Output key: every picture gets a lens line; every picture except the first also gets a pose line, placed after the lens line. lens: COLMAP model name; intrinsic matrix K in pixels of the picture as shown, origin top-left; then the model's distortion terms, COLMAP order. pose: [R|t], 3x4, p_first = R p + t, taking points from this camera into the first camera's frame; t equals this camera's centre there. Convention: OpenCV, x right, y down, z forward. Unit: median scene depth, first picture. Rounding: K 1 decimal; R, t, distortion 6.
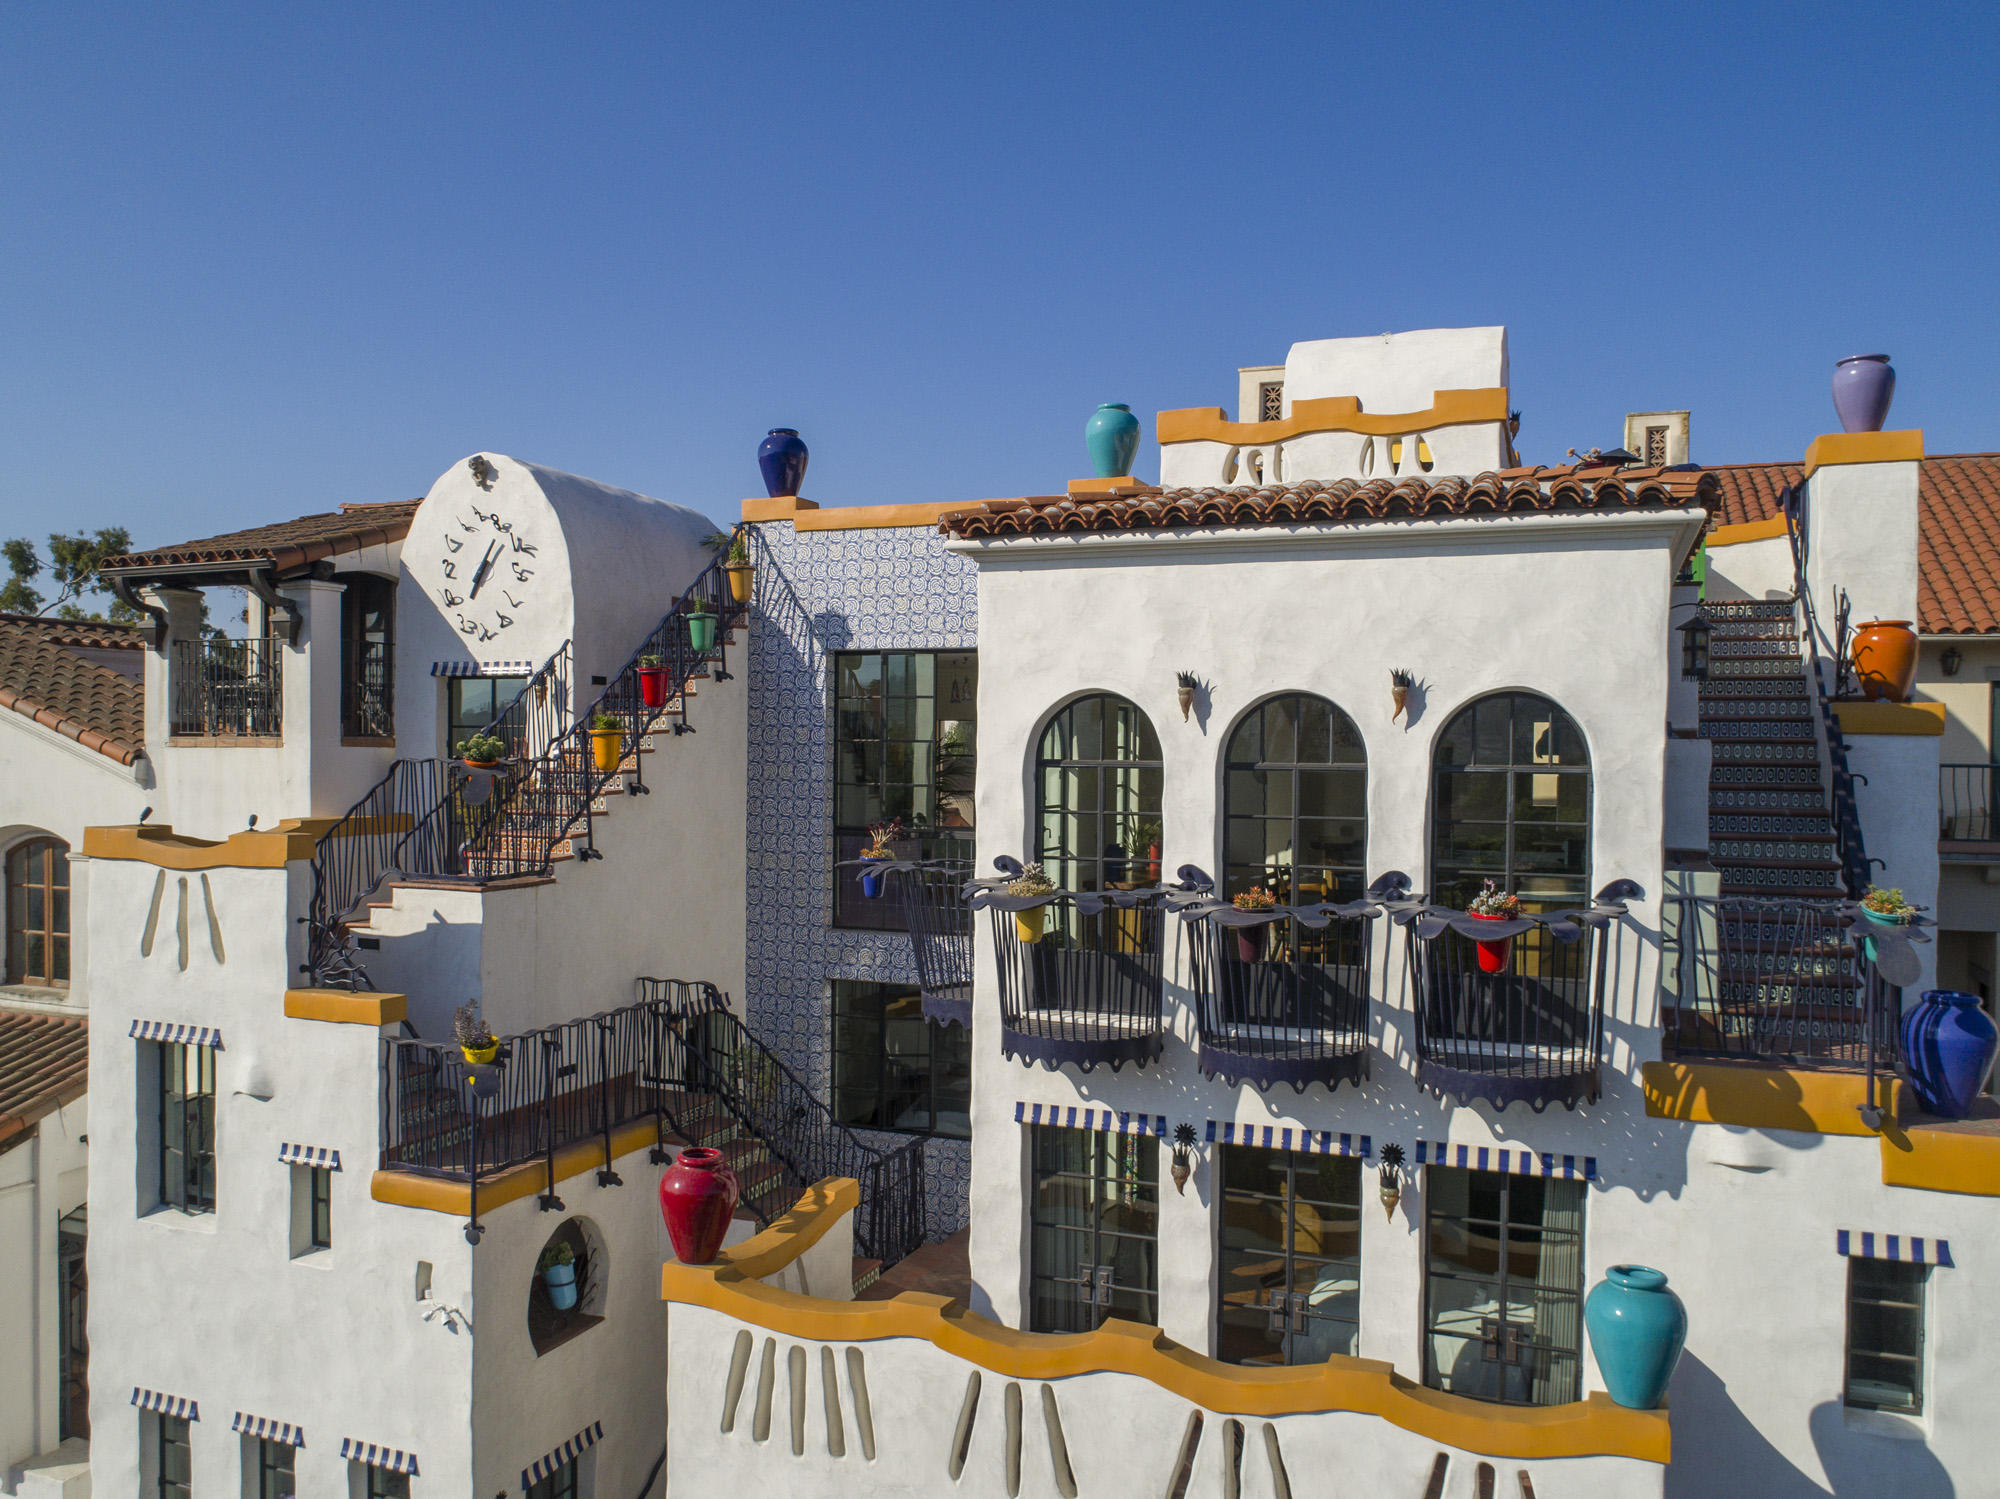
lens RADIAL K [[1497.6, 0, 1000.0], [0, 1497.6, 749.5], [0, 0, 1]] dist [-0.016468, -0.002284]
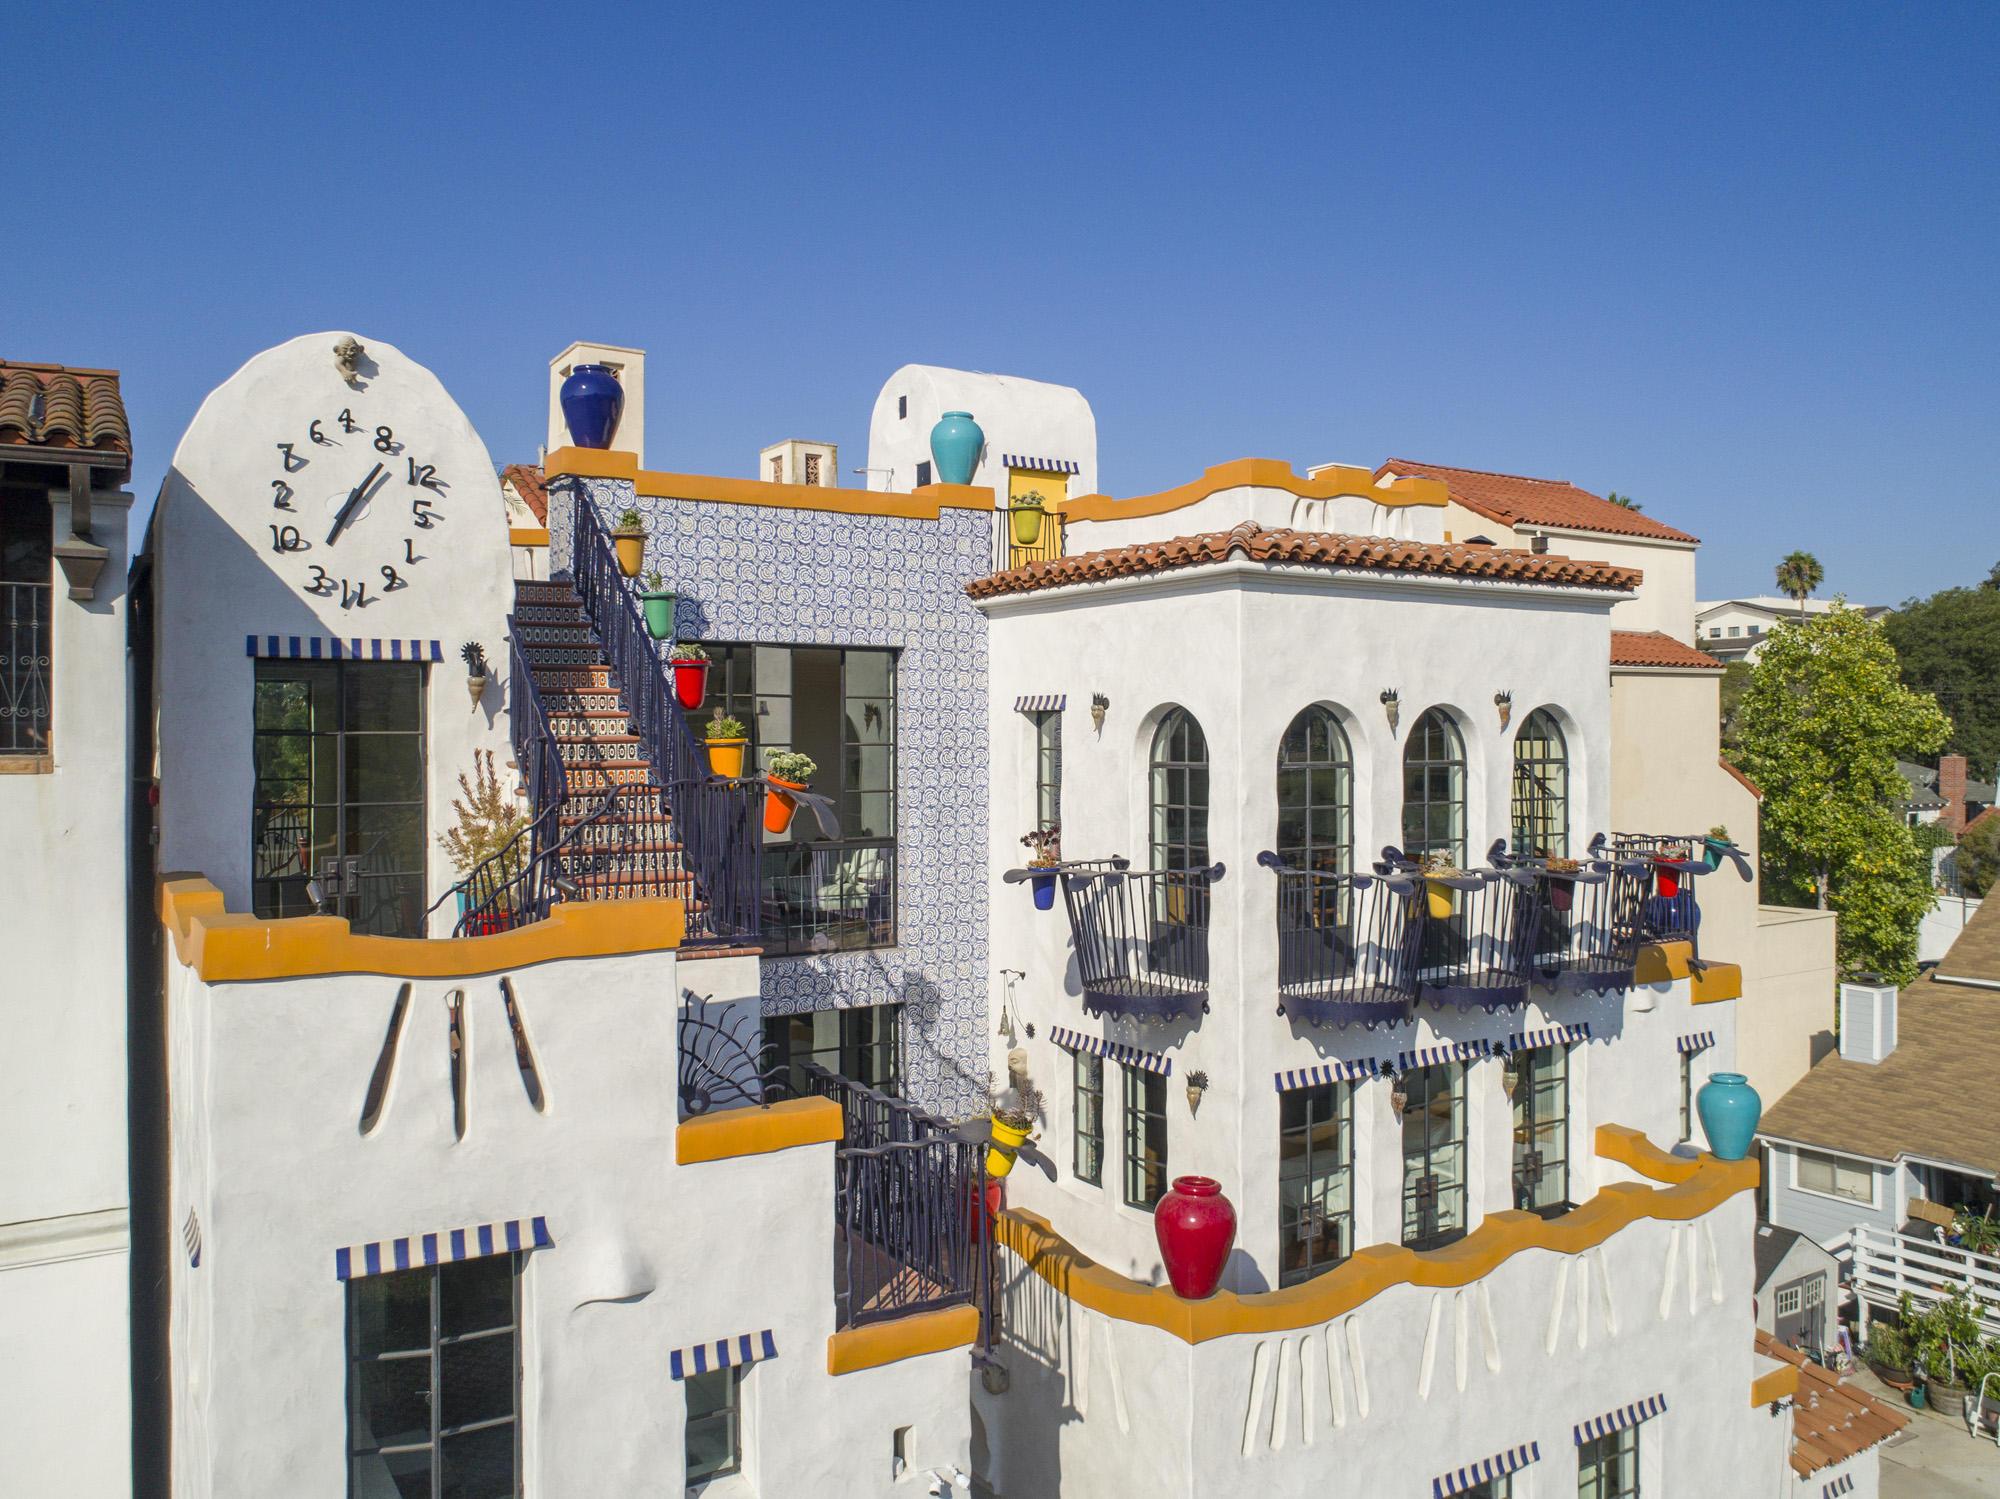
lens RADIAL K [[1516.9, 0, 998.5], [0, 1516.9, 711.7], [0, 0, 1]] dist [-0.011906, -0.005527]
pose [[0.601636, 0.001425, 0.798769, -0.951986], [0.008673, 0.999928, -0.008316, -0.022674], [-0.798723, 0.011931, 0.601580, 0.461832]]
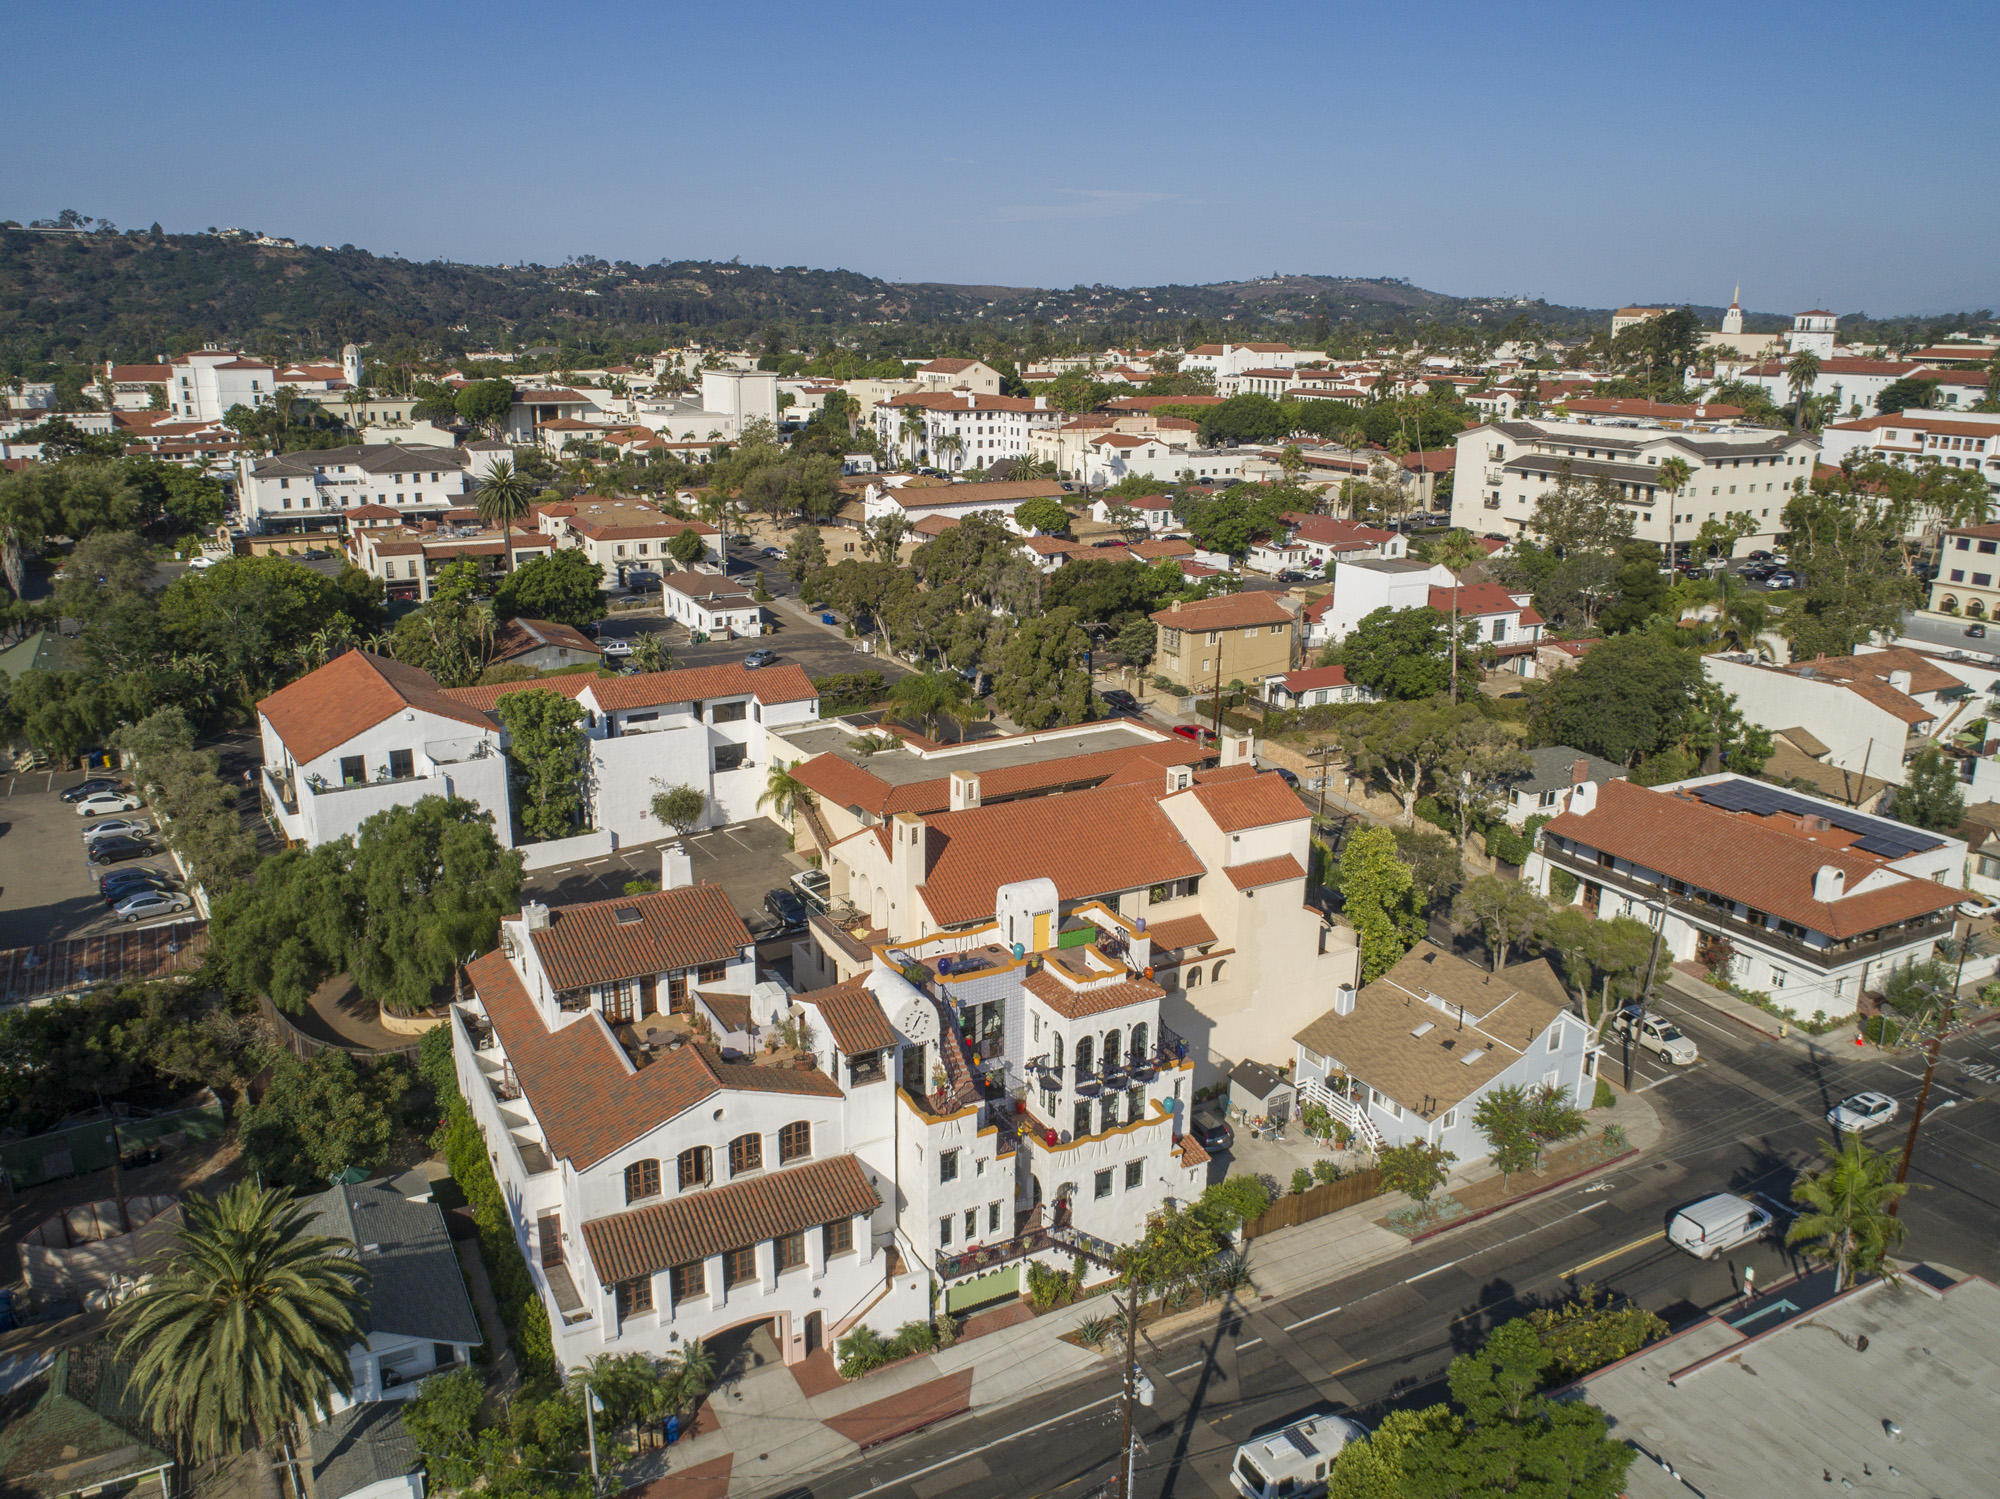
lens RADIAL K [[1411.2, 0, 971.0], [0, 1411.2, 744.8], [0, 0, 1]] dist [0.003387, 0.000397]
pose [[0.665846, -0.205418, 0.717254, -3.827996], [0.008453, 0.963366, 0.268056, -2.530175], [-0.746042, -0.172421, 0.643190, -1.983114]]
